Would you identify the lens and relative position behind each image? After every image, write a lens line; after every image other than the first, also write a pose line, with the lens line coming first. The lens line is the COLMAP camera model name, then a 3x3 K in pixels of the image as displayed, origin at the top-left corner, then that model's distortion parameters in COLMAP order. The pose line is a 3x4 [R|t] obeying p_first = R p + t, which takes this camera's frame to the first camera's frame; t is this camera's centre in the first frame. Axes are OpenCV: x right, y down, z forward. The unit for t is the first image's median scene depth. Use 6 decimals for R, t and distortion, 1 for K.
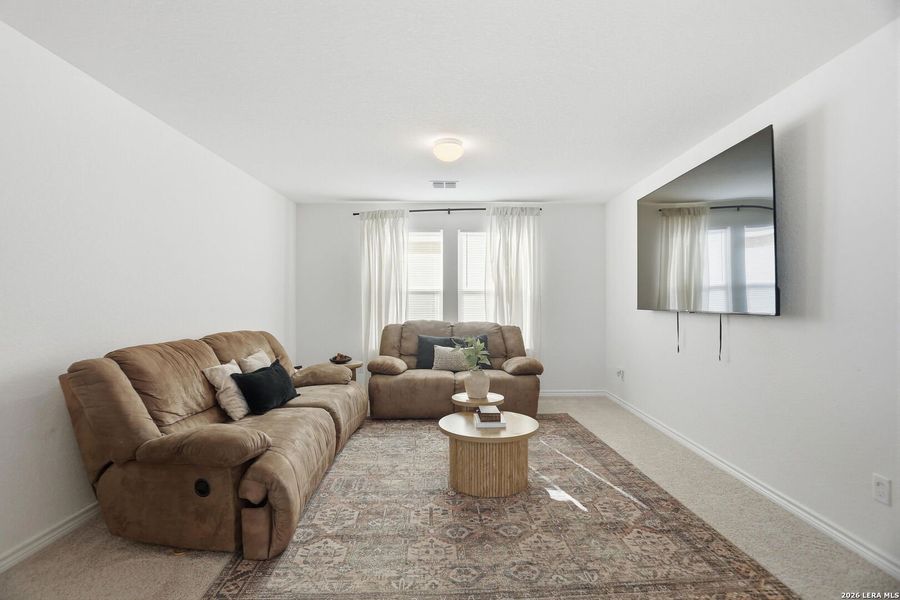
lens RADIAL K [[441.2, 0, 450.0], [0, 441.2, 300.0], [0, 0, 1]] dist [-0.080496, 0.040274]
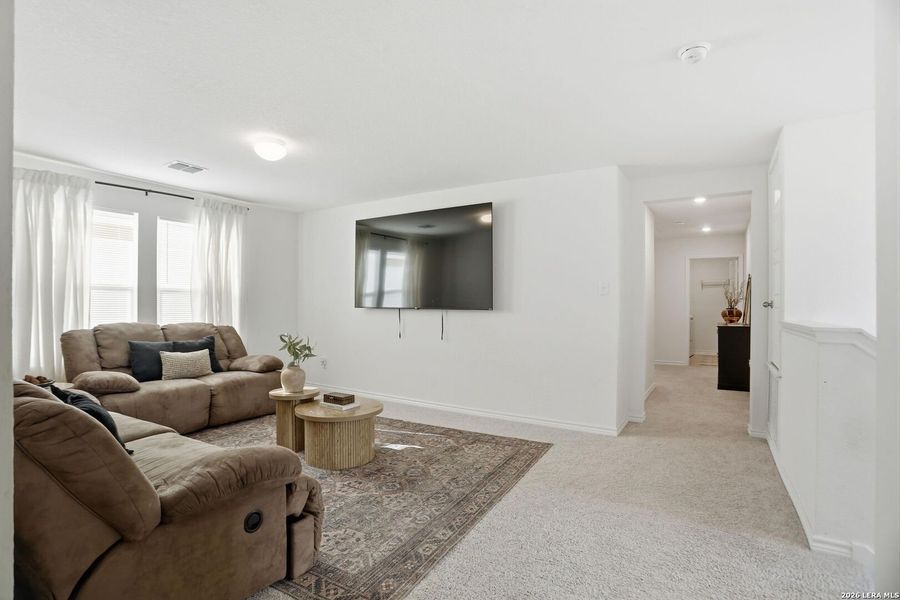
lens RADIAL K [[441.2, 0, 450.0], [0, 441.2, 300.0], [0, 0, 1]] dist [-0.080496, 0.040274]
pose [[0.522485, 0.005942, 0.852628, -0.508581], [-0.009334, 0.999956, -0.001249, -0.001452], [-0.852597, -0.007306, 0.522517, 0.104699]]
